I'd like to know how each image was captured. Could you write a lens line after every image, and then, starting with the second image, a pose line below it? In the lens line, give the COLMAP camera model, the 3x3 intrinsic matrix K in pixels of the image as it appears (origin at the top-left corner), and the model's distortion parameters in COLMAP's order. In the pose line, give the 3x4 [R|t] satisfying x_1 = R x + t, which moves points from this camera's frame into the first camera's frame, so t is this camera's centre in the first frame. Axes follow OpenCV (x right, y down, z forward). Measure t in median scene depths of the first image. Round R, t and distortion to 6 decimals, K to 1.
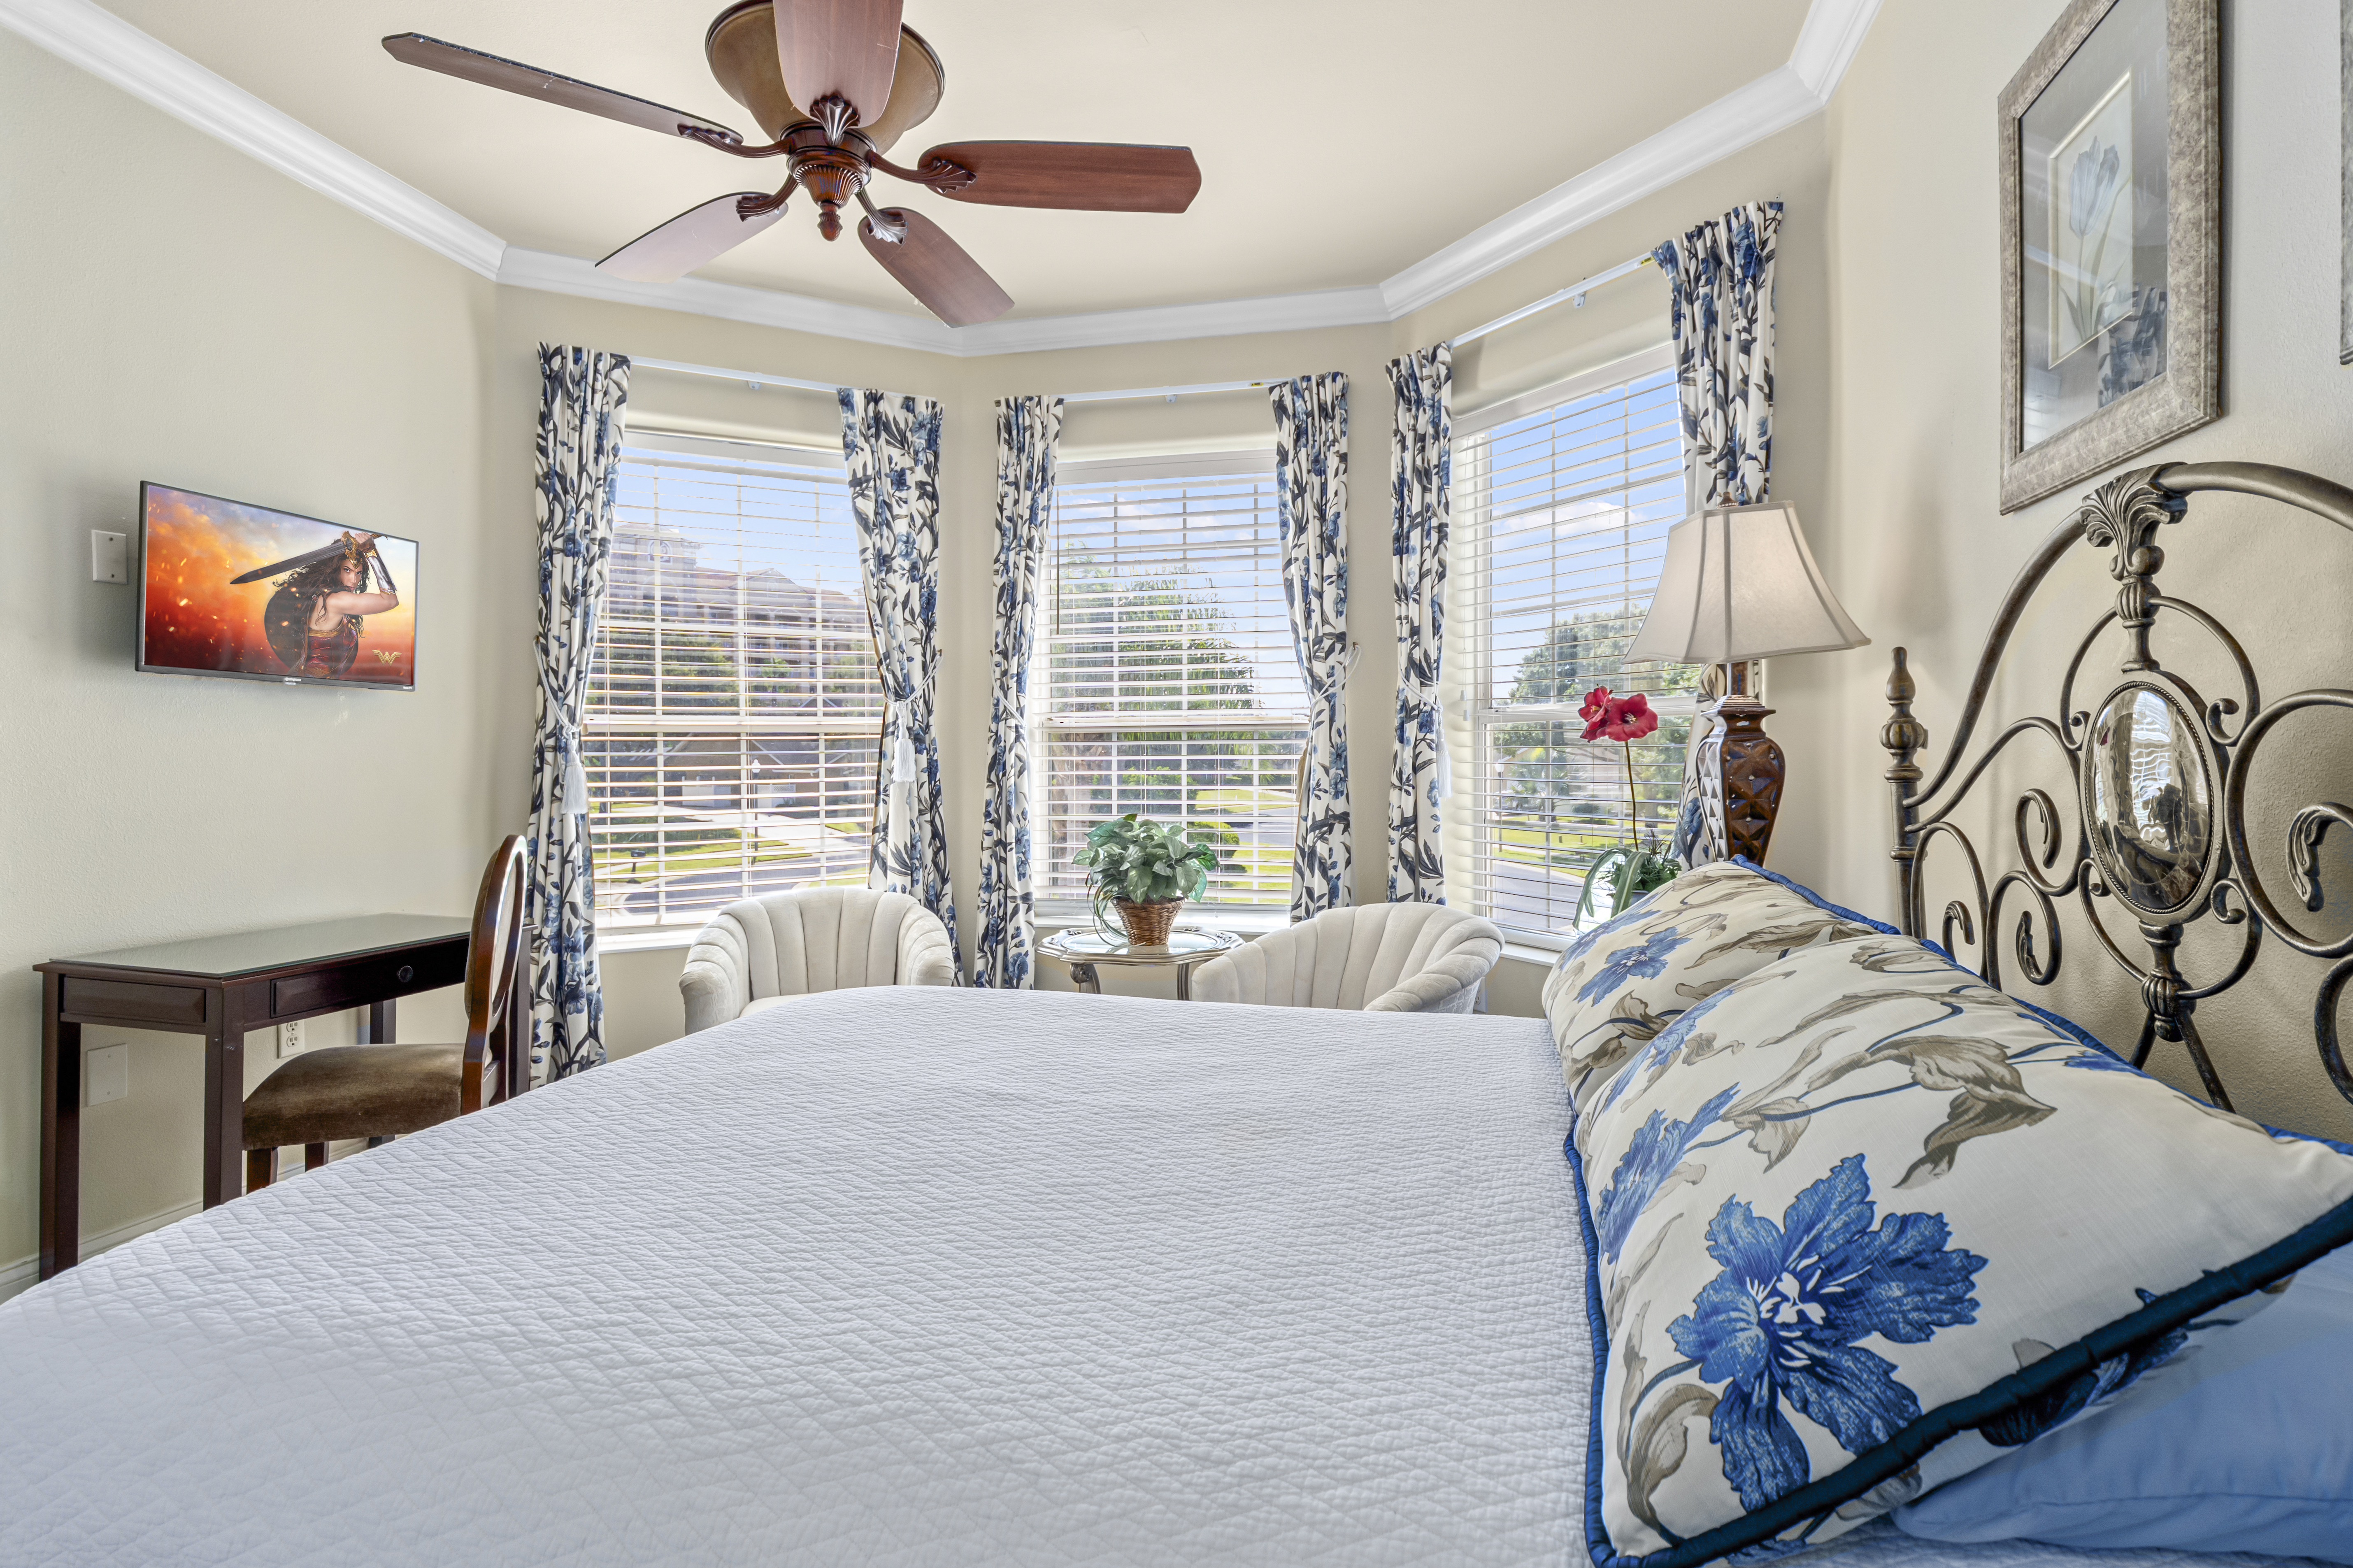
lens RADIAL K [[1133.4, 0, 1174.6], [0, 1133.4, 773.6], [0, 0, 1]] dist [-0.001121, -0.012837]
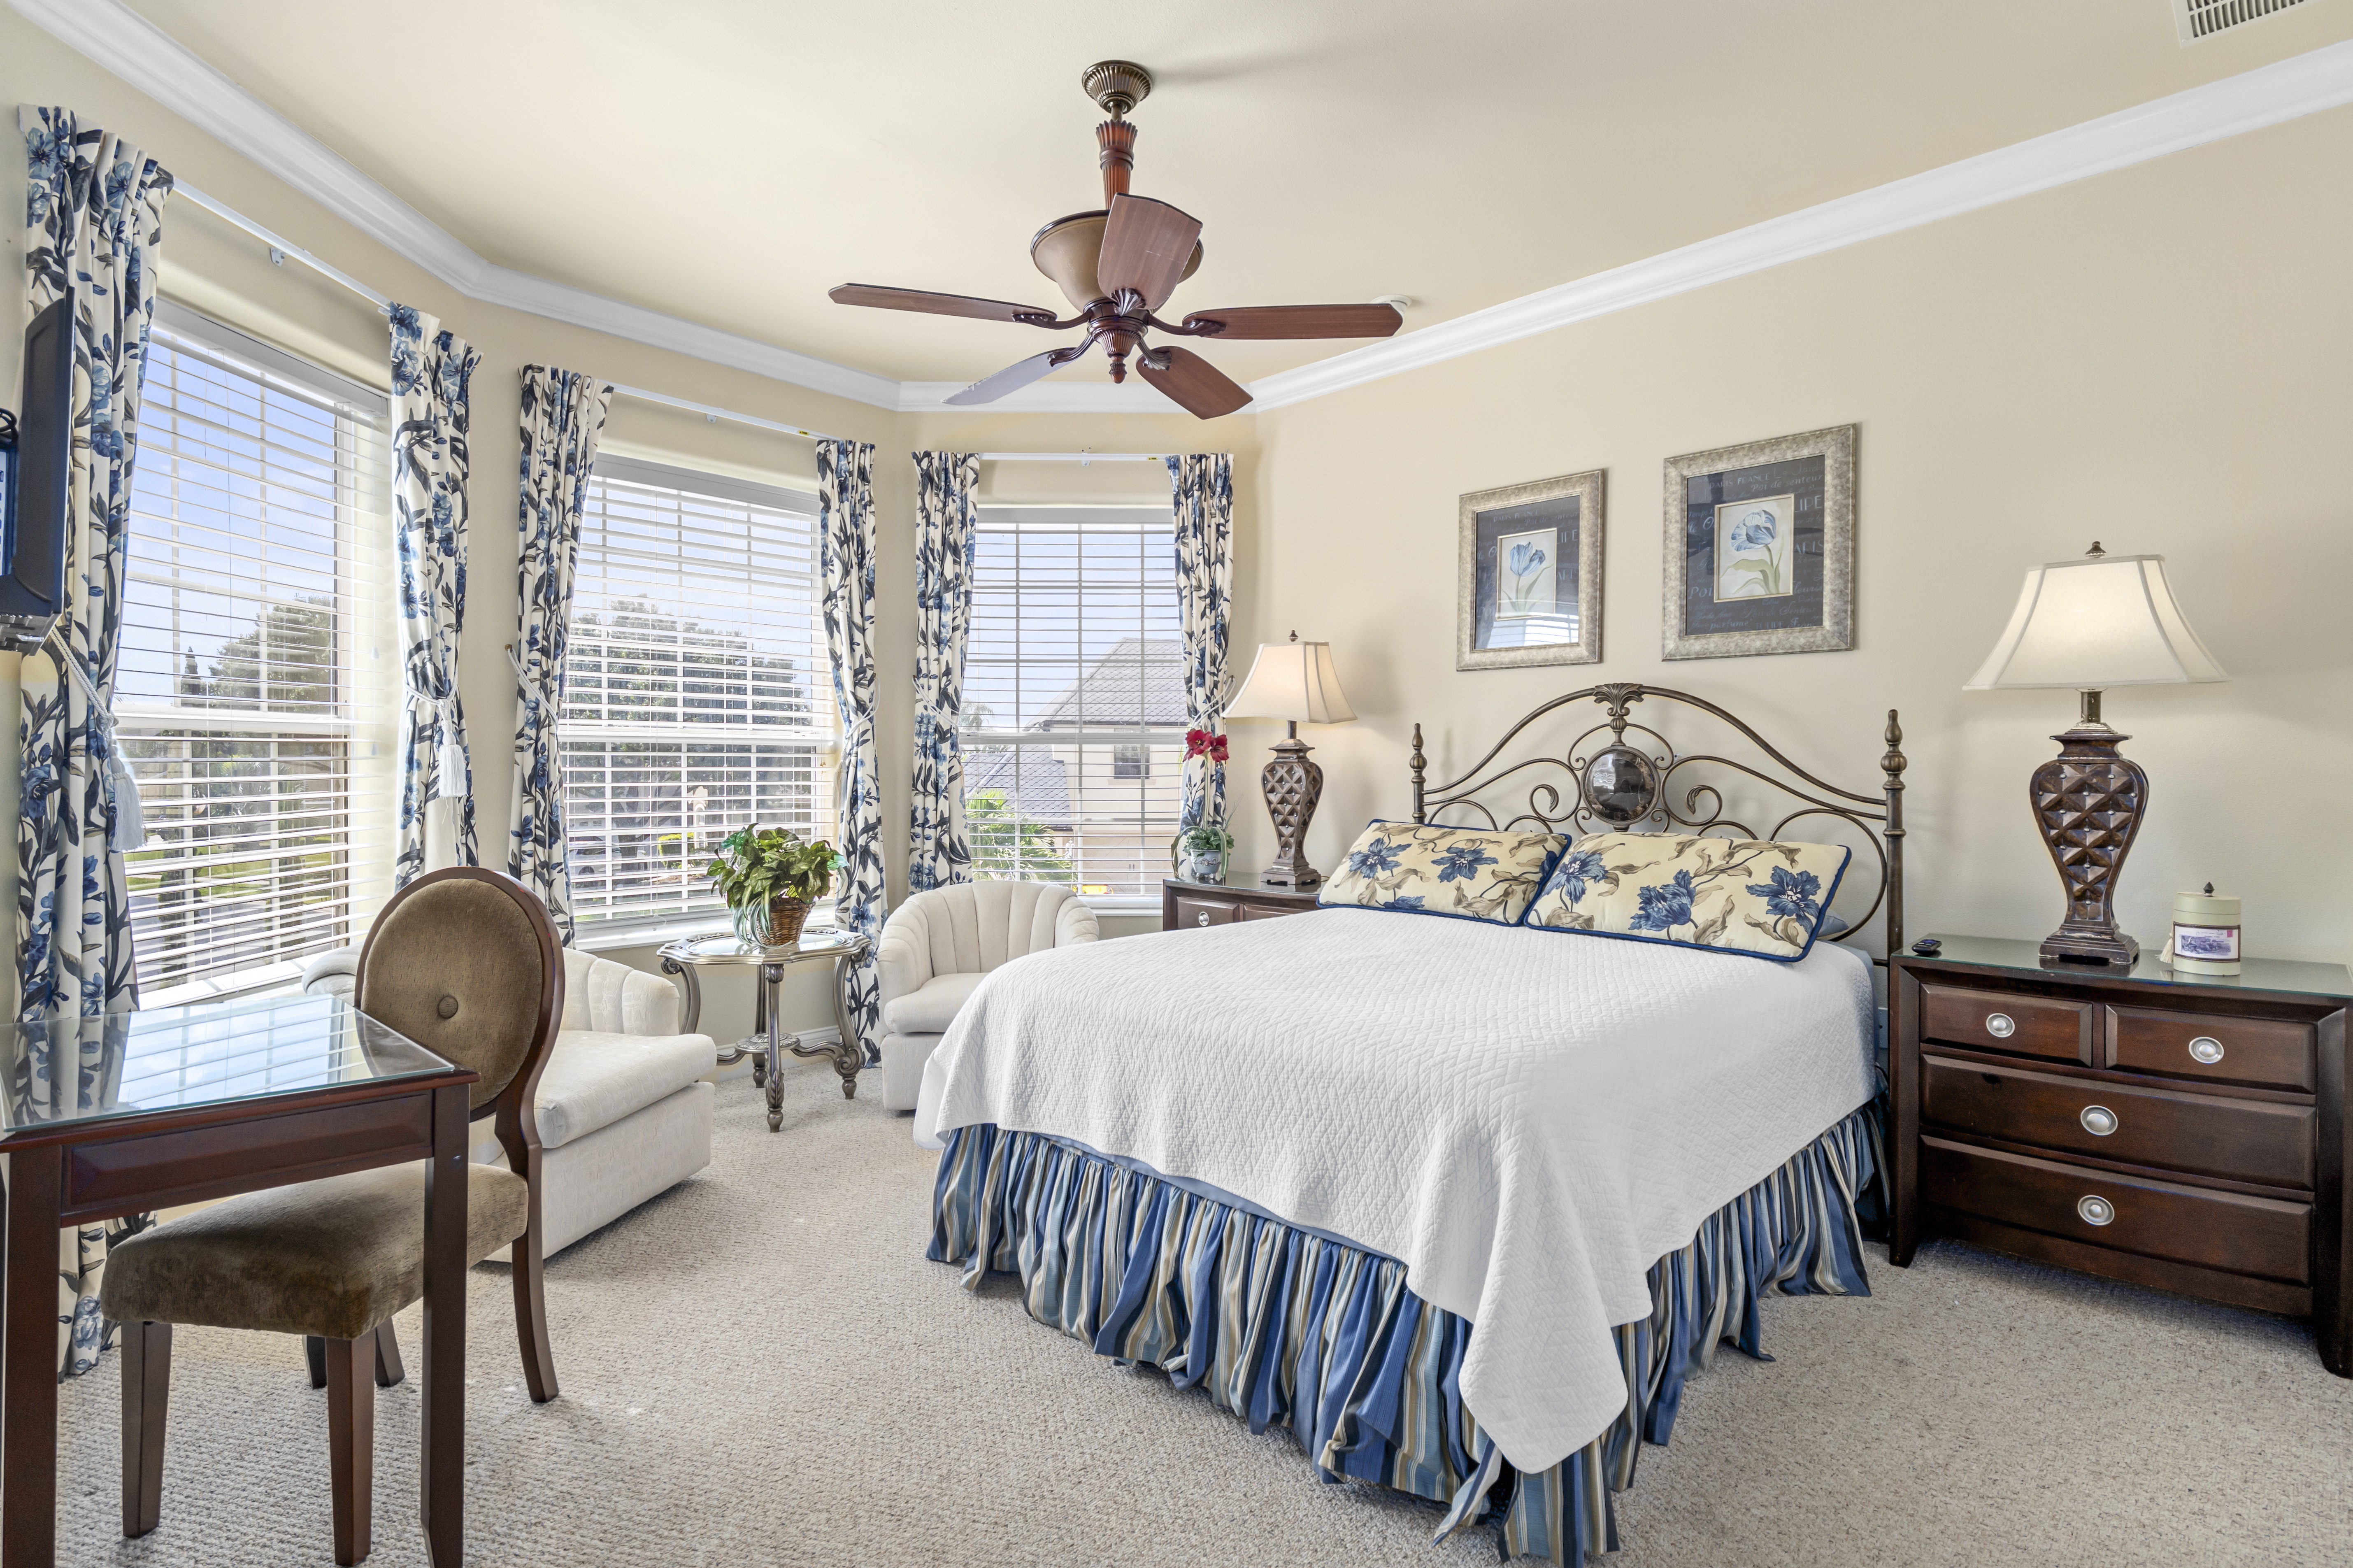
lens RADIAL K [[1119.8, 0, 1176.5], [0, 1119.8, 784.0], [0, 0, 1]] dist [-0.002793, -0.013520]
pose [[0.502819, -0.005990, 0.864371, -0.736218], [0.007683, 0.999967, 0.002460, -0.000259], [-0.864358, 0.005404, 0.502849, 0.144790]]
